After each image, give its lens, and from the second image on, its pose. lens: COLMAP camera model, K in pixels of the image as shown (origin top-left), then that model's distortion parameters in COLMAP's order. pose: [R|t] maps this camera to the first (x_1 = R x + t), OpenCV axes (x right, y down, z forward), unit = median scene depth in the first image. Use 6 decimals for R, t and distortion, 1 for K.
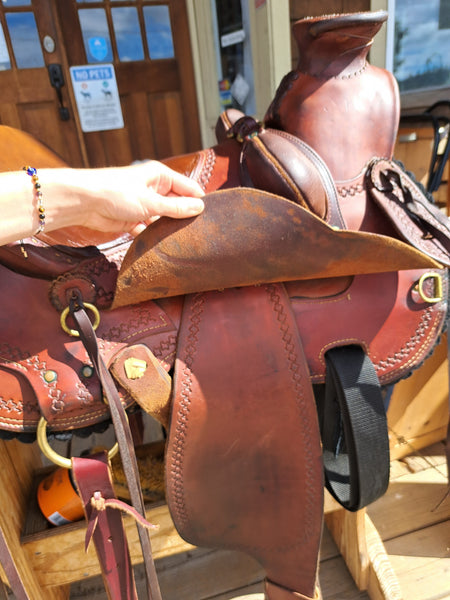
lens RADIAL K [[436.8, 0, 227.0], [0, 436.8, 309.1], [0, 0, 1]] dist [0.032680, -0.033288]
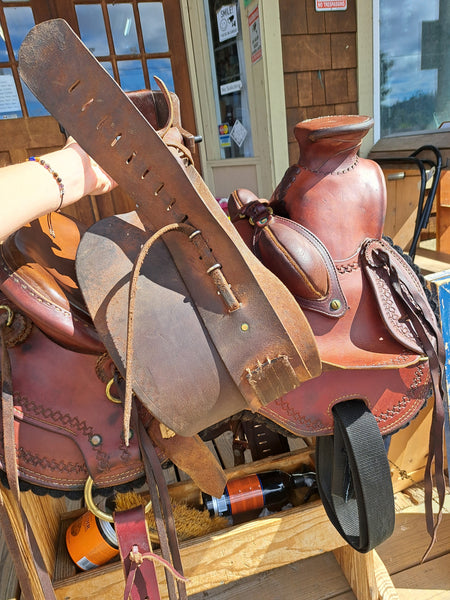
lens RADIAL K [[436.8, 0, 233.7], [0, 436.8, 299.2], [0, 0, 1]] dist [0.032680, -0.033288]
pose [[0.999634, -0.019819, 0.018397, -0.028506], [0.021098, 0.997168, -0.072183, -0.063526], [-0.016915, 0.072545, 0.997222, -0.094845]]
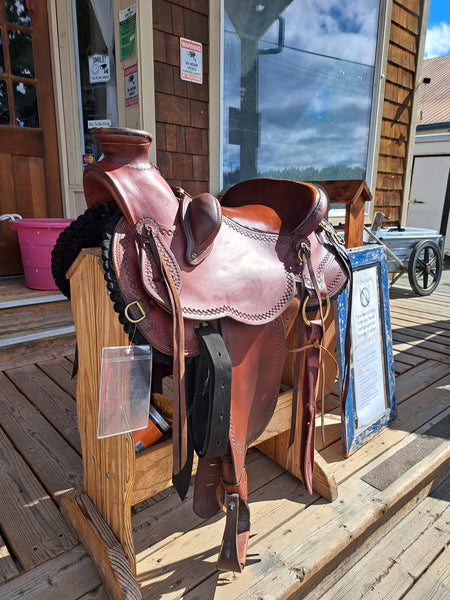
lens RADIAL K [[436.8, 0, 230.1], [0, 436.8, 302.3], [0, 0, 1]] dist [0.032680, -0.033288]
pose [[0.885957, 0.002934, 0.463757, -0.640984], [0.080083, 0.983990, -0.159215, 0.227873], [-0.456800, 0.178197, 0.871539, -0.333251]]
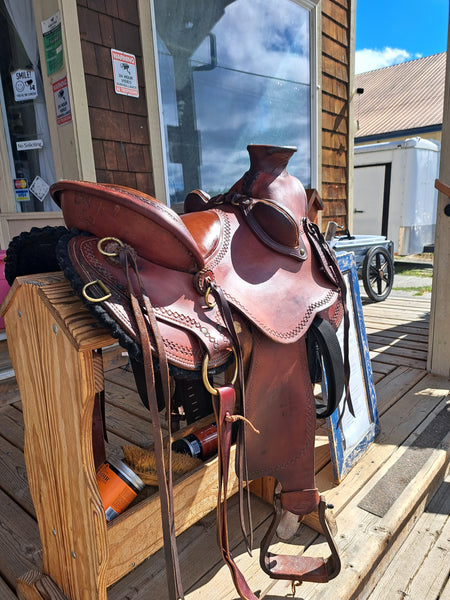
lens RADIAL K [[436.8, 0, 226.6], [0, 436.8, 316.2], [0, 0, 1]] dist [0.032680, -0.033288]
pose [[0.831973, -0.066011, 0.550875, -0.601924], [0.183308, 0.969844, -0.160629, 0.186640], [-0.523659, 0.234618, 0.818984, -0.161117]]
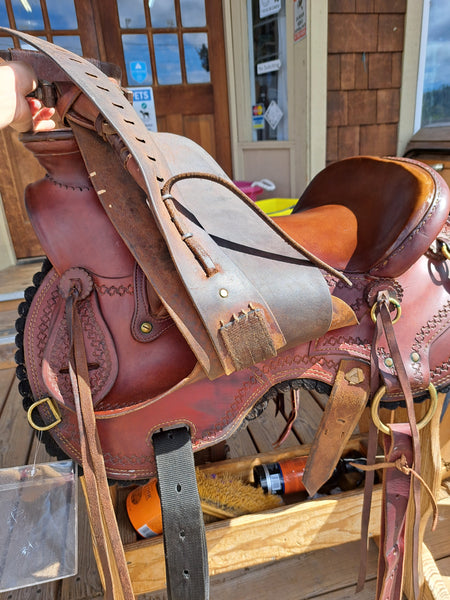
lens RADIAL K [[436.8, 0, 231.3], [0, 436.8, 308.0], [0, 0, 1]] dist [0.032680, -0.033288]
pose [[0.999424, 0.033923, -0.000224, -0.160174], [-0.033918, 0.999133, -0.024123, -0.045625], [-0.000595, 0.024116, 0.999709, -0.083063]]
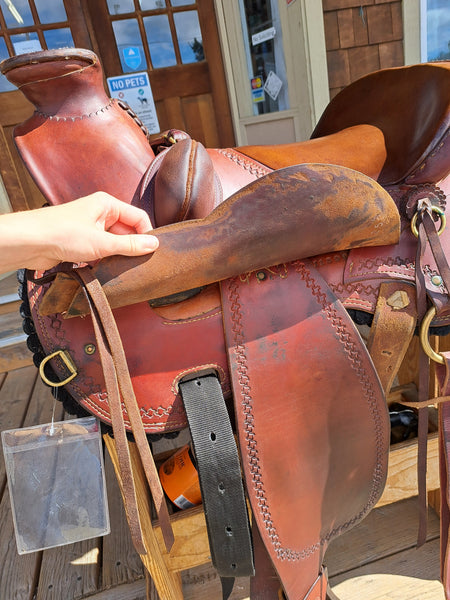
lens RADIAL K [[436.8, 0, 228.9], [0, 436.8, 301.7], [0, 0, 1]] dist [0.032680, -0.033288]
pose [[0.997178, -0.061382, -0.043228, -0.170836], [0.060521, 0.997947, -0.020945, 0.034323], [0.044424, 0.018270, 0.998846, -0.015636]]
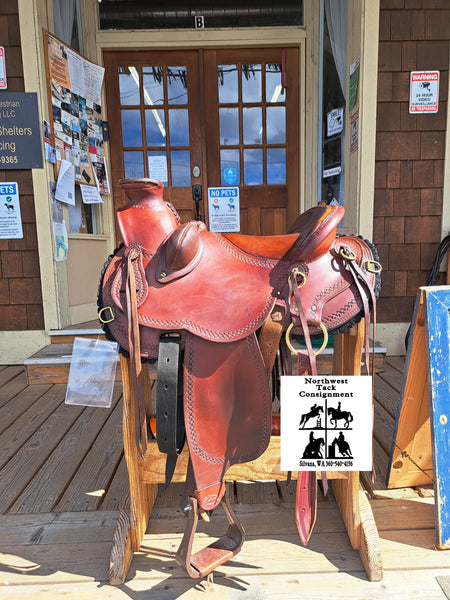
lens RADIAL K [[430.7, 0, 231.0], [0, 430.7, 311.4], [0, 0, 1]] dist [0.055158, -0.045087]
pose [[0.968818, 0.107205, -0.223381, 0.157142], [-0.155289, 0.965233, -0.210262, 0.270759], [0.193073, 0.238394, 0.951783, -0.500371]]
